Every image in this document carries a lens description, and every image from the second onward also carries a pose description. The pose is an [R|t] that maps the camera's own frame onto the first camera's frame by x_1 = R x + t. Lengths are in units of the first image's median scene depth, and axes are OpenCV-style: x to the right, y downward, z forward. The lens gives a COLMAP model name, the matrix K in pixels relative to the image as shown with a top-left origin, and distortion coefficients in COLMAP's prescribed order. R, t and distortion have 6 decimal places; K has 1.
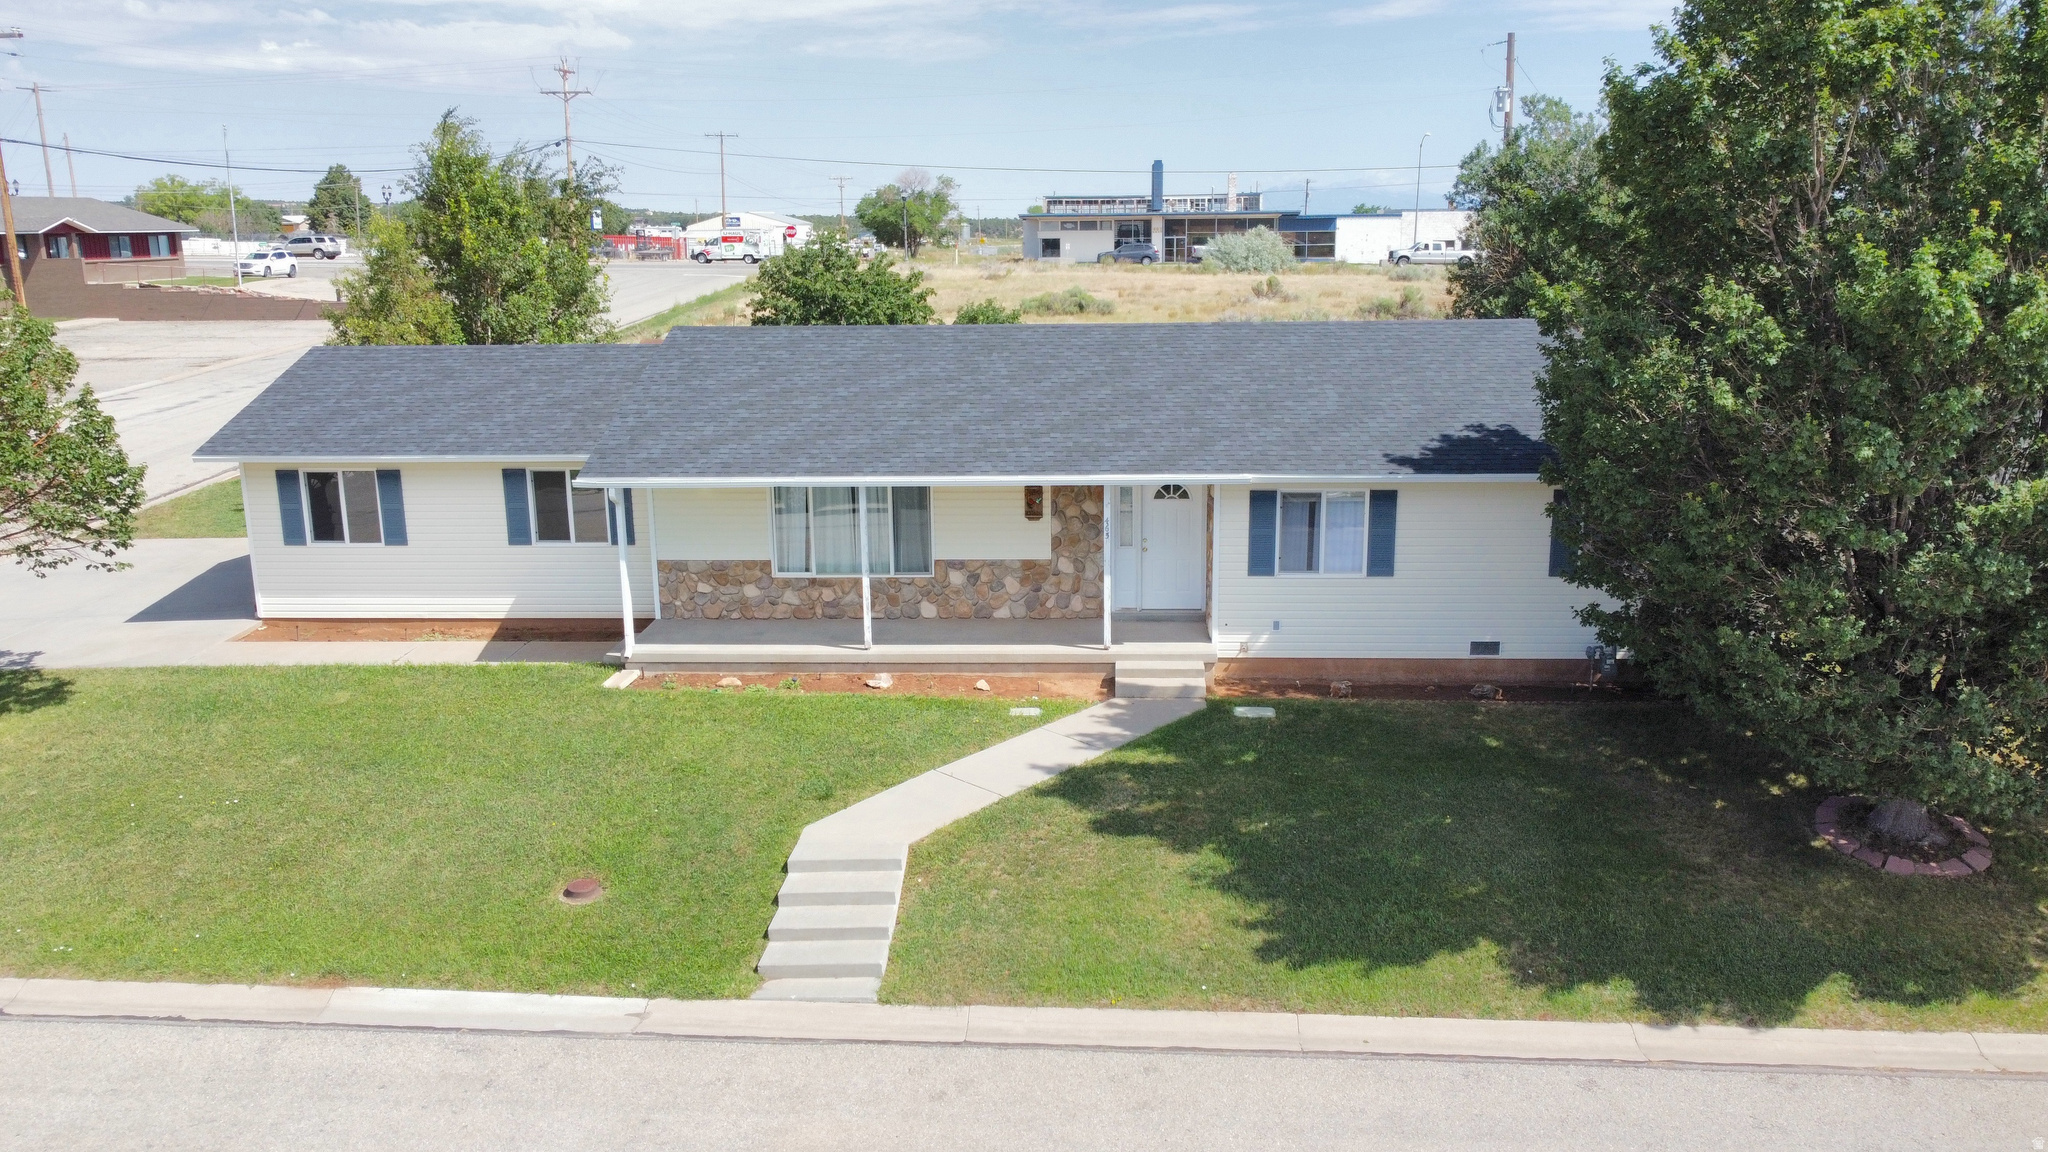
lens RADIAL K [[1543.8, 0, 1019.6], [0, 1543.8, 569.3], [0, 0, 1]] dist [0.010721, -0.018967]
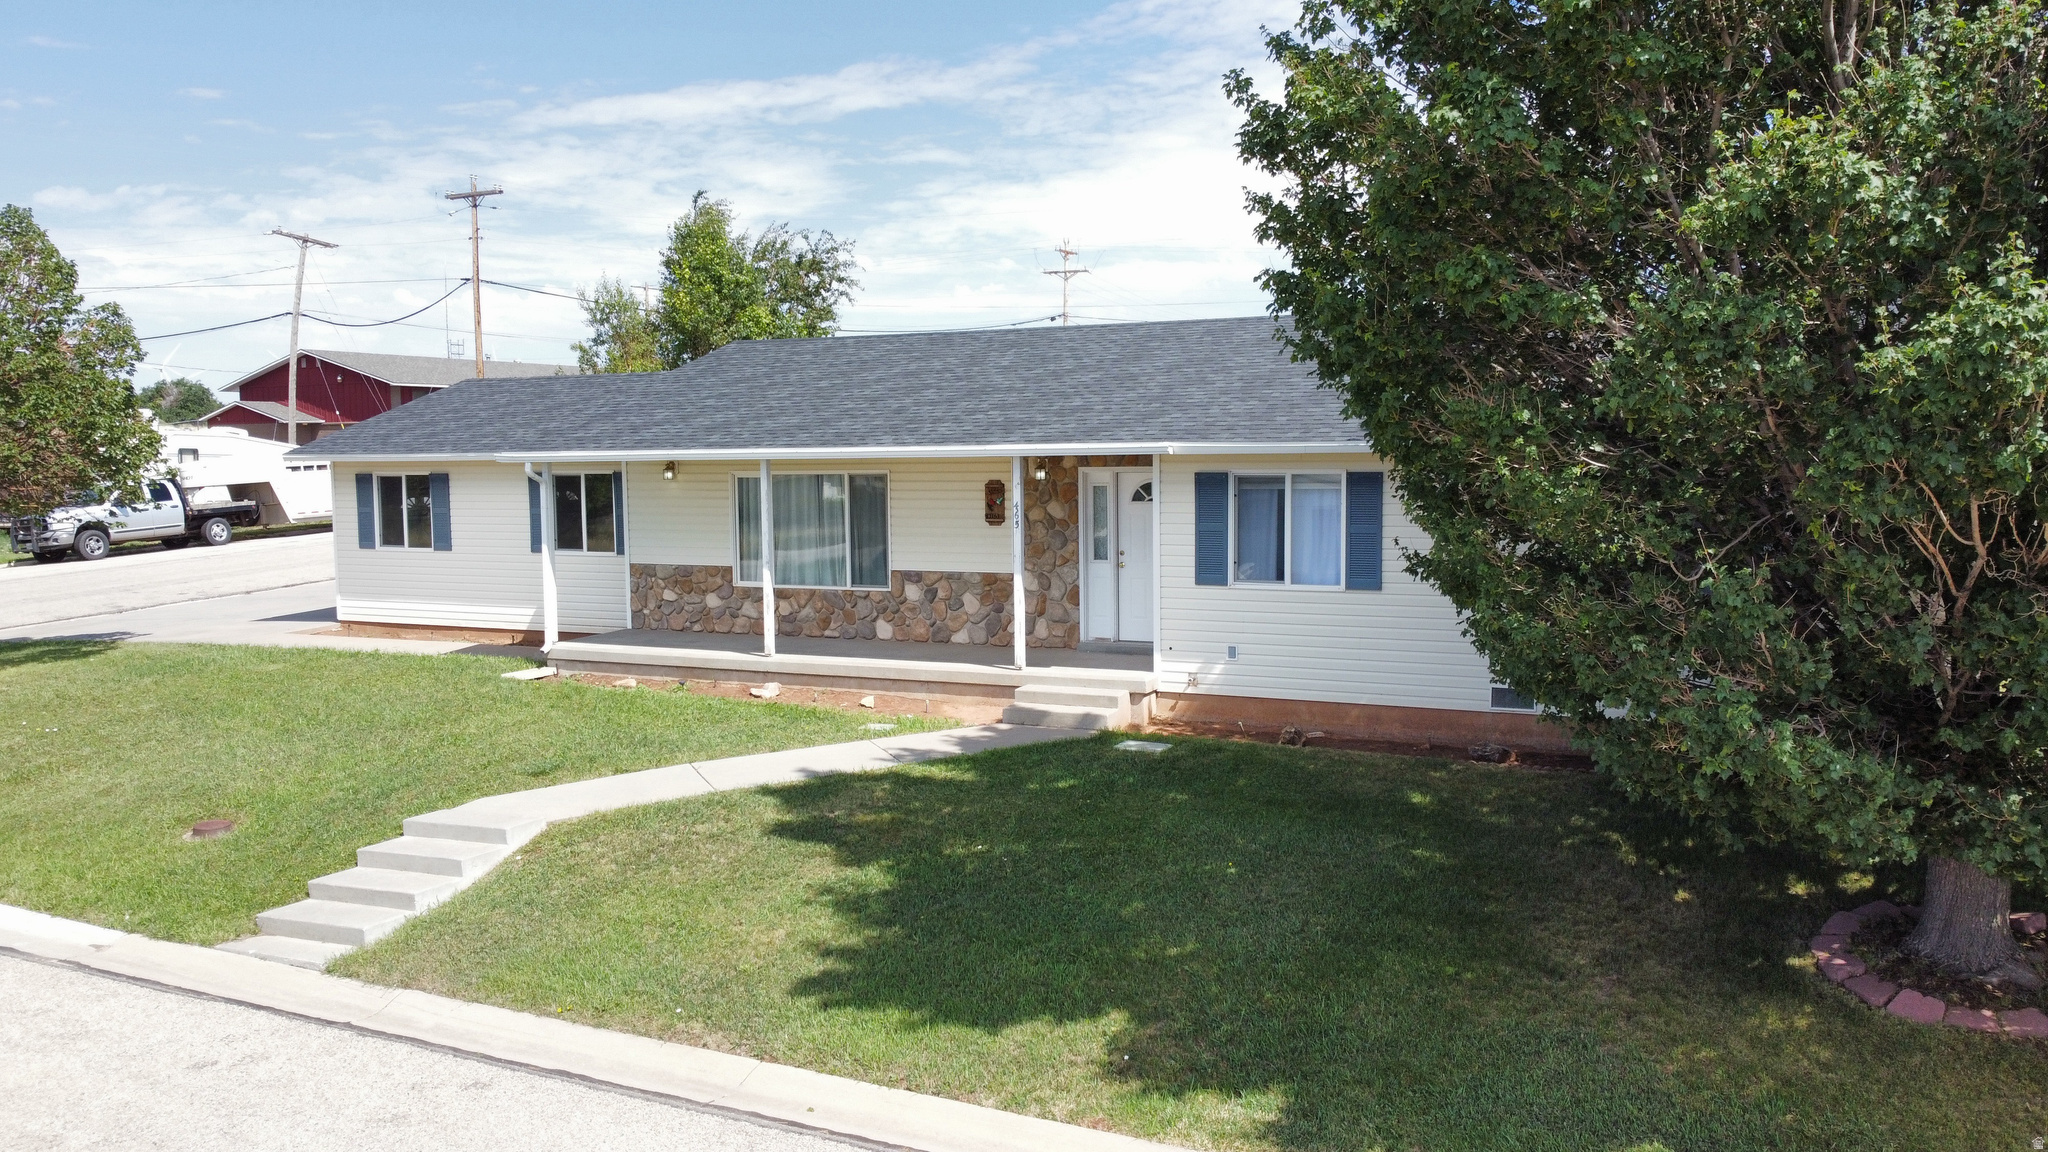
lens RADIAL K [[1543.8, 0, 1018.4], [0, 1543.8, 565.9], [0, 0, 1]] dist [0.010721, -0.018967]
pose [[0.926644, 0.031589, -0.374611, 0.362806], [-0.083626, 0.988818, -0.123476, 0.099941], [0.366521, 0.145746, 0.918923, 0.261139]]
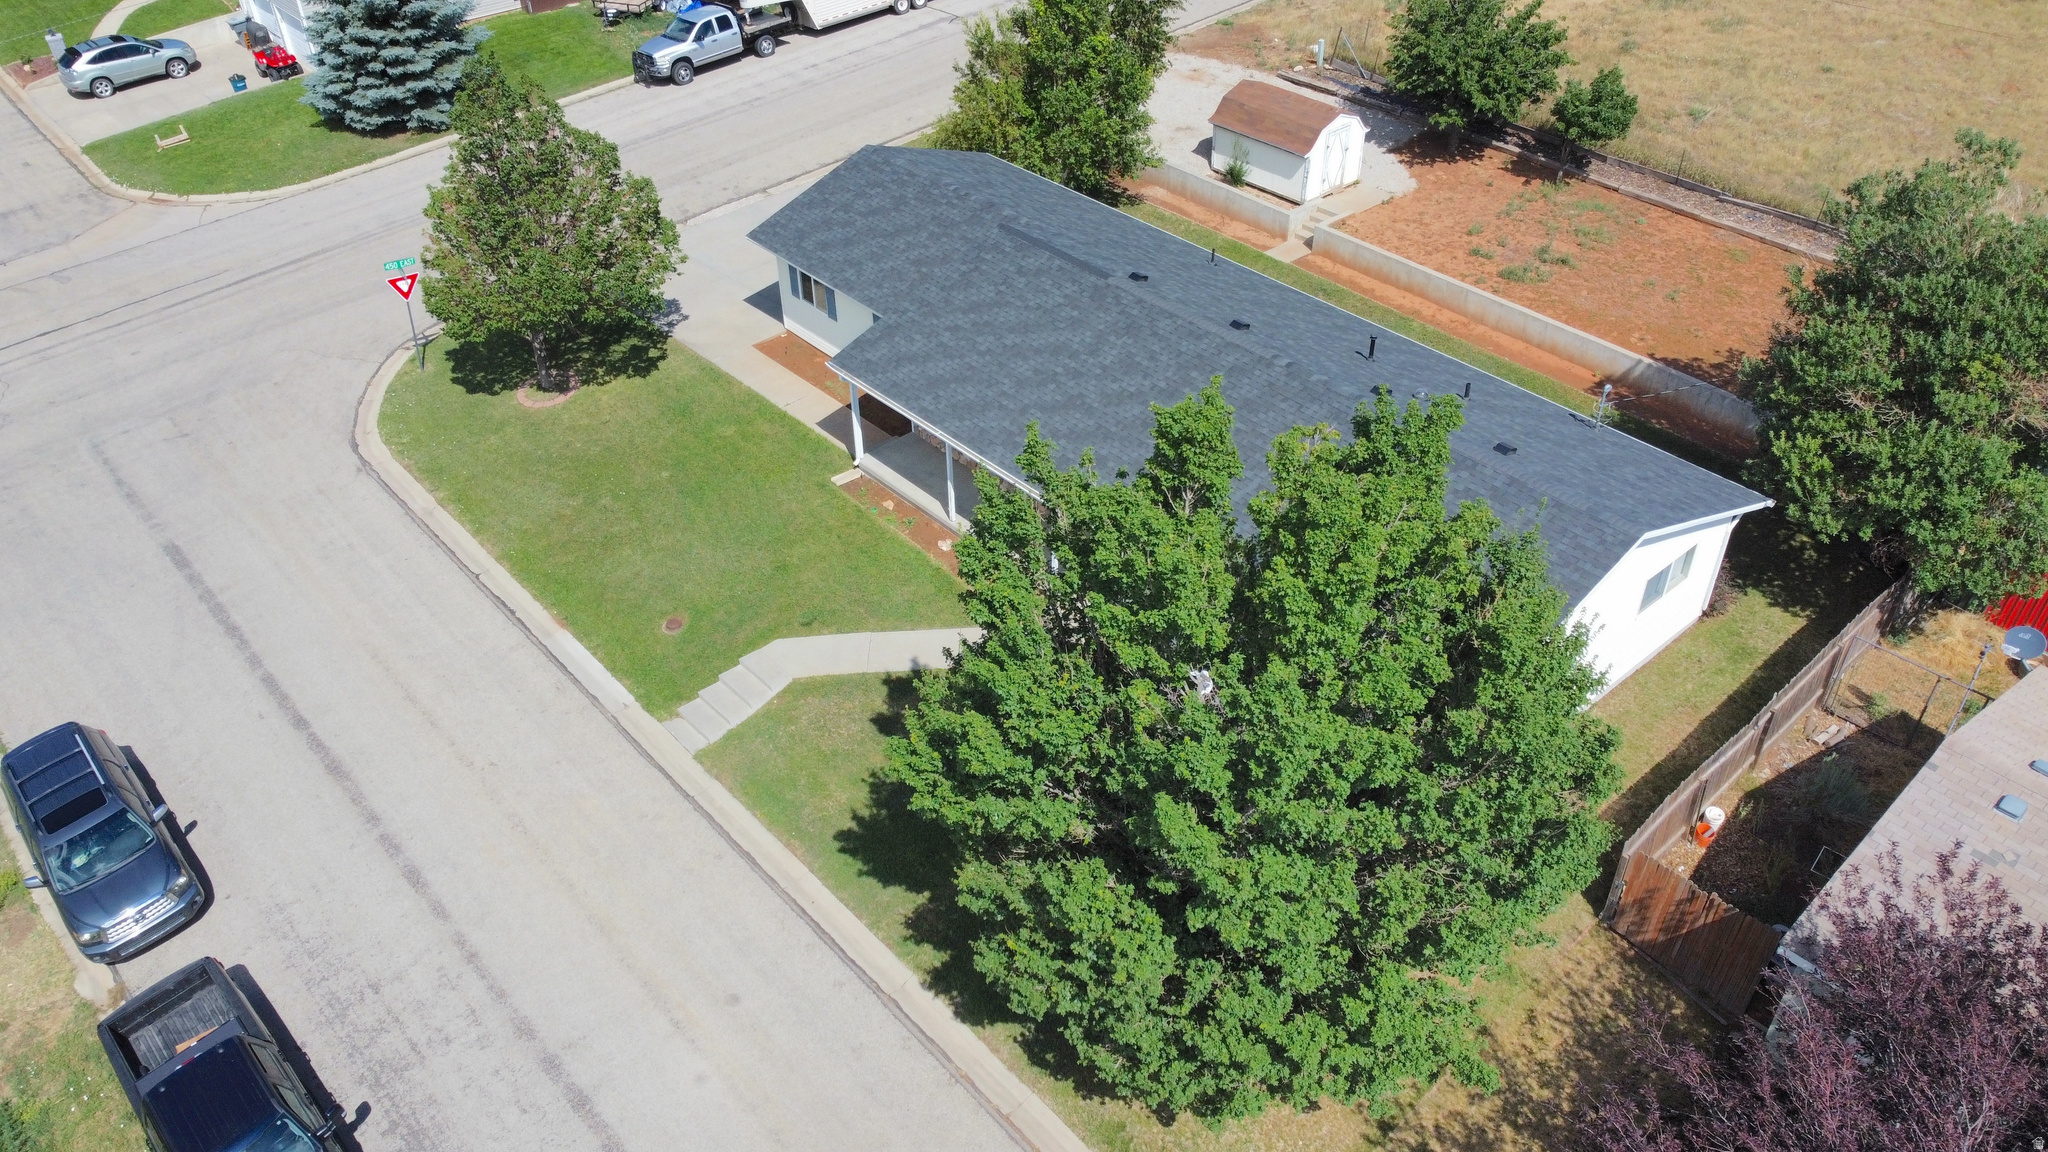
lens RADIAL K [[1543.8, 0, 1026.8], [0, 1543.8, 577.1], [0, 0, 1]] dist [0.010721, -0.018967]
pose [[0.704378, 0.433705, -0.561918, 0.880157], [-0.152147, 0.865479, 0.477281, -0.673928], [0.693328, -0.250692, 0.675611, -0.013564]]
